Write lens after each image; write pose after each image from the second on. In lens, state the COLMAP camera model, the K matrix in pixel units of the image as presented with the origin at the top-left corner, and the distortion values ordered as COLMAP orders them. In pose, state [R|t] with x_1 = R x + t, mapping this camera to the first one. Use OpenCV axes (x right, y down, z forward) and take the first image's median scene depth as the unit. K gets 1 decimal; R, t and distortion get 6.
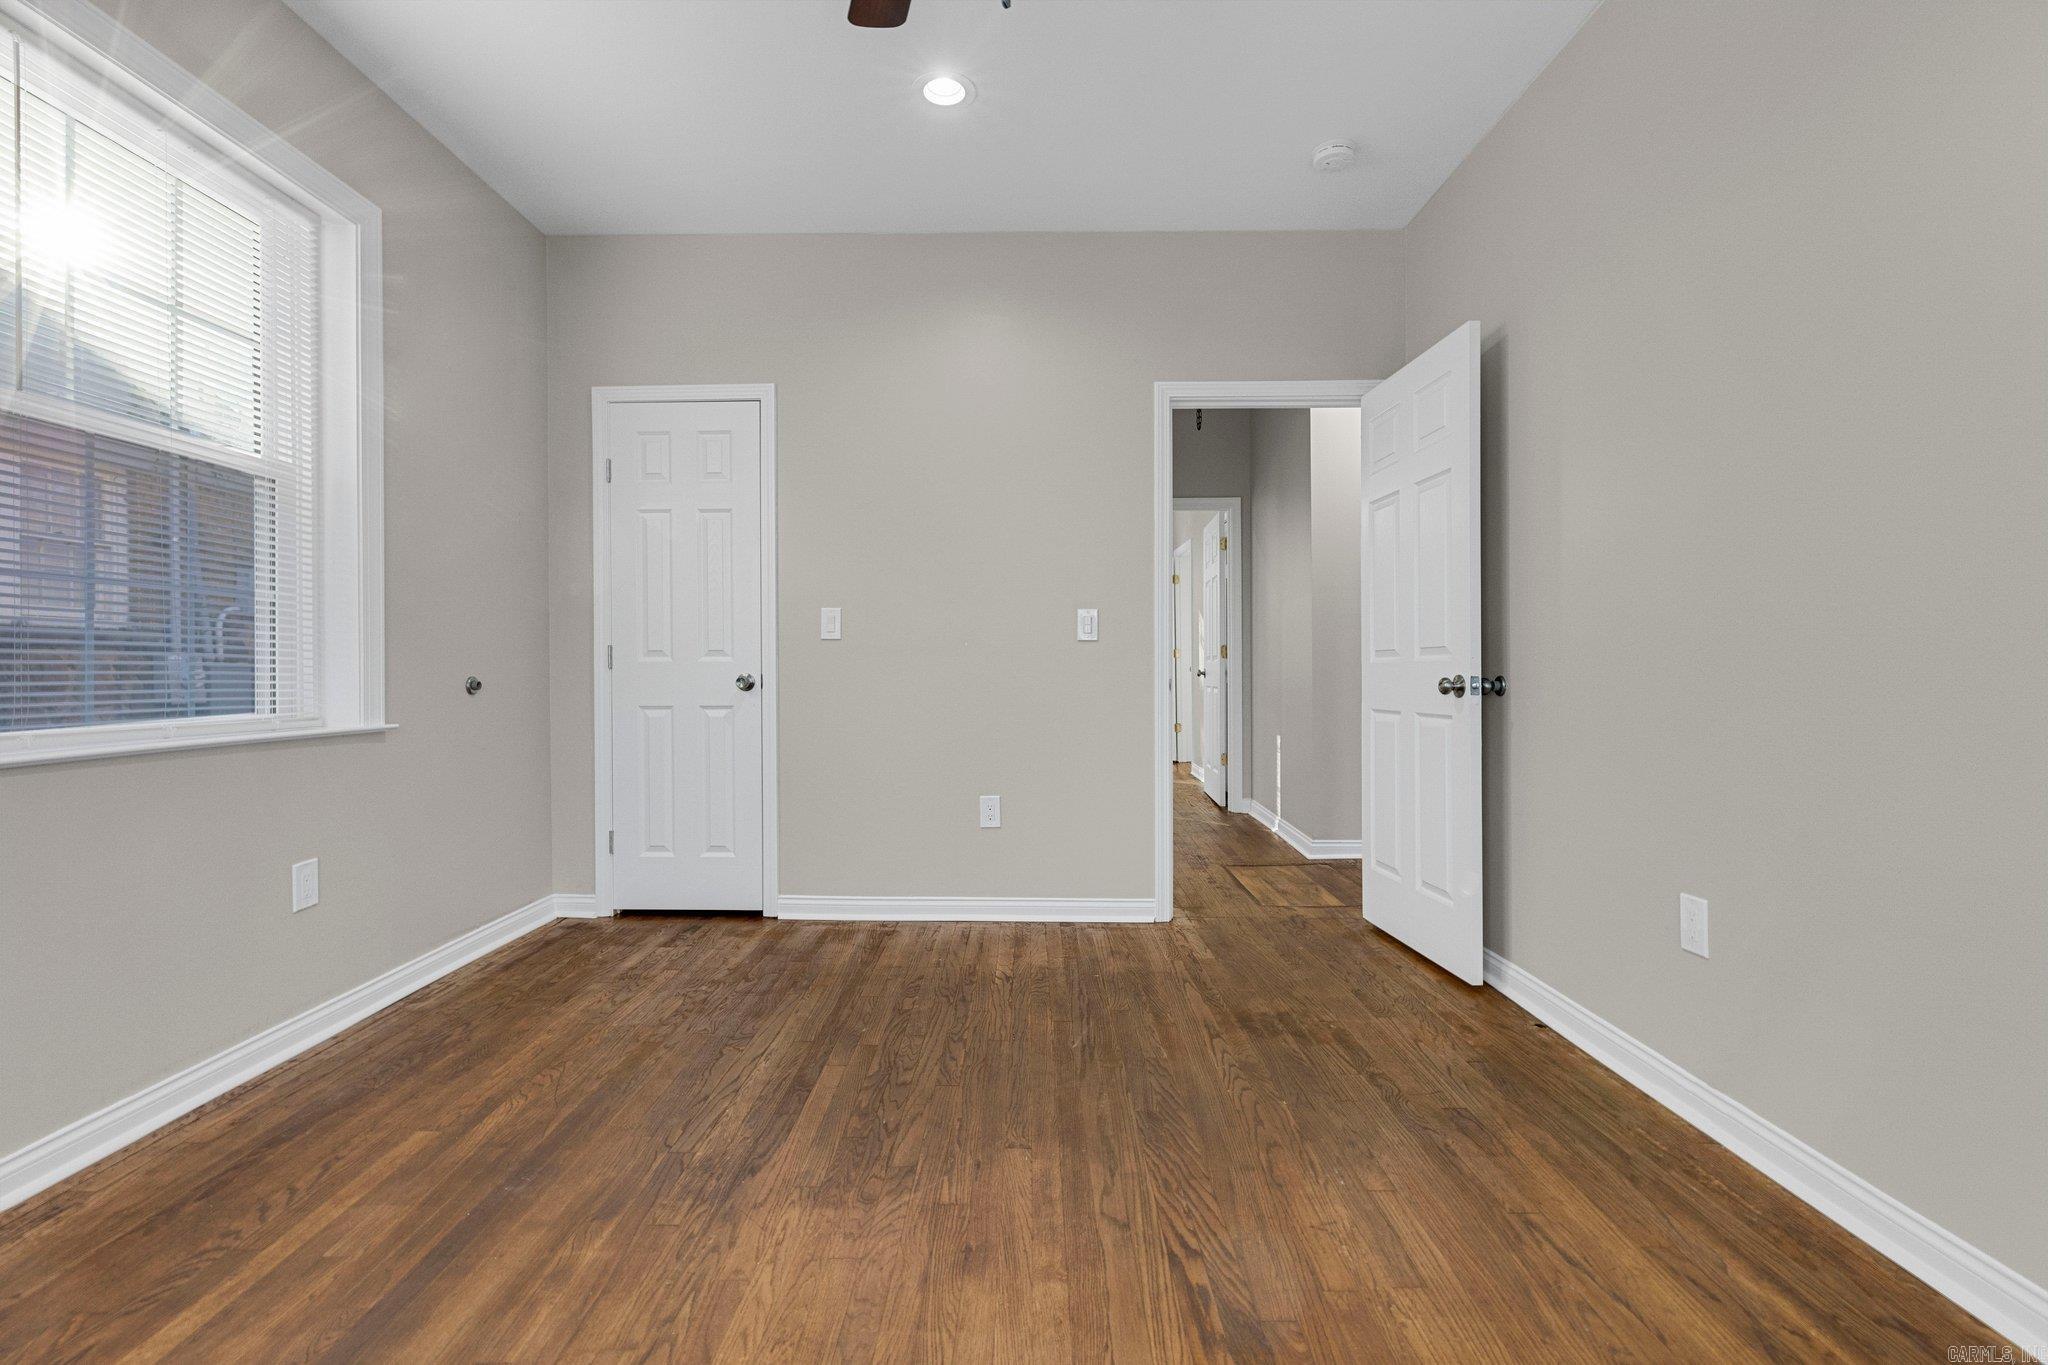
lens RADIAL K [[921.3, 0, 1024.7], [0, 921.3, 672.6], [0, 0, 1]] dist [0.006246, -0.001429]
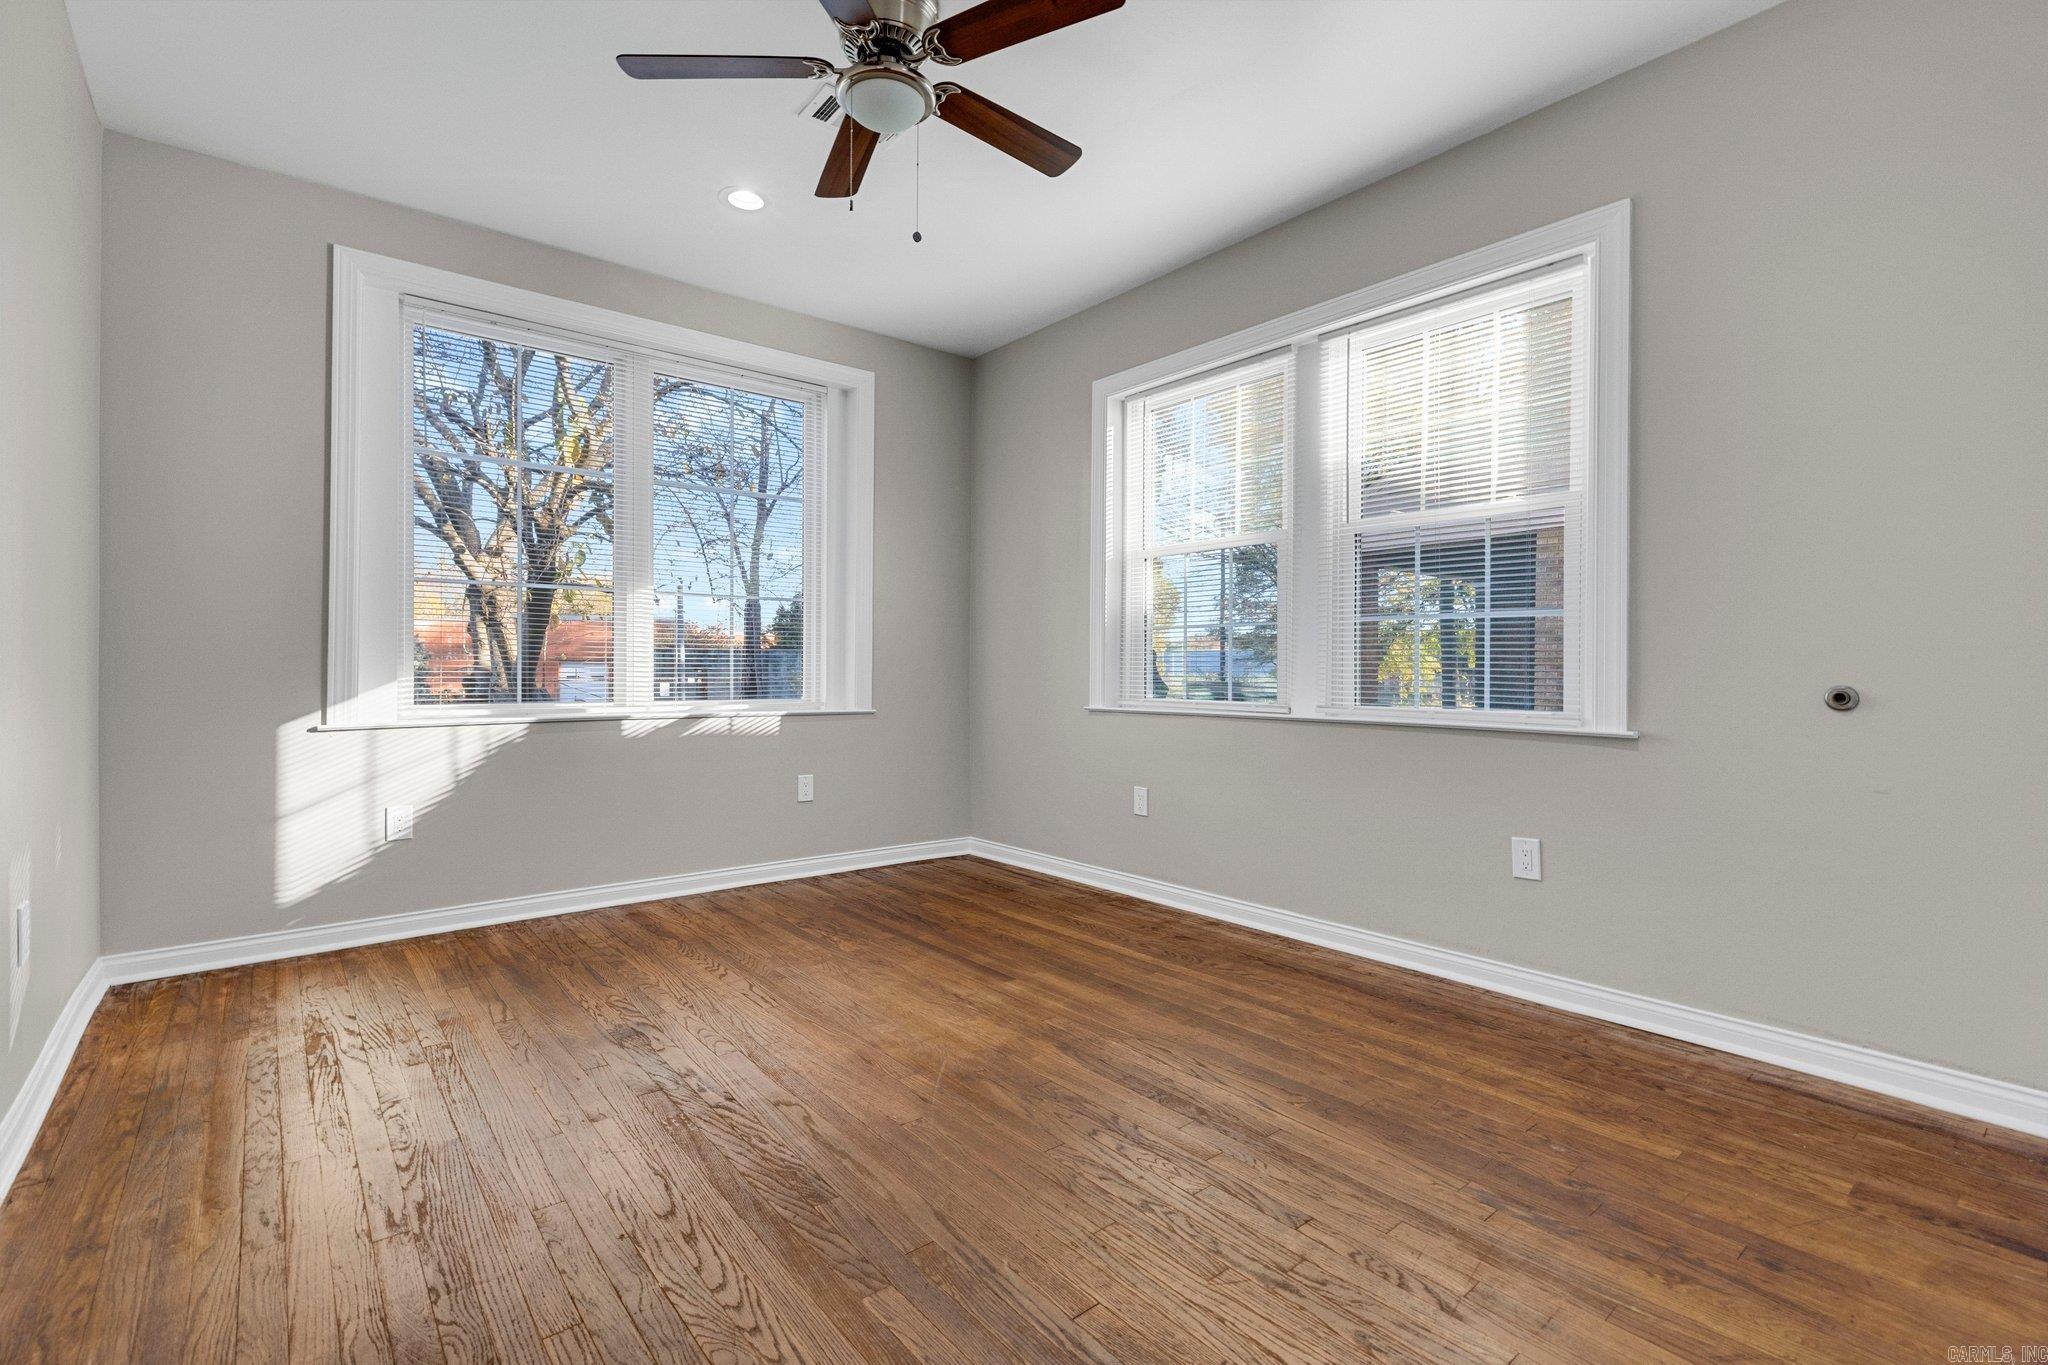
lens RADIAL K [[921.3, 0, 1023.9], [0, 921.3, 676.7], [0, 0, 1]] dist [0.006246, -0.001429]
pose [[-0.767861, 0.002250, -0.640613, 0.496223], [-0.007690, 0.999889, 0.012729, -0.010060], [0.640570, 0.014700, -0.767759, 1.637988]]
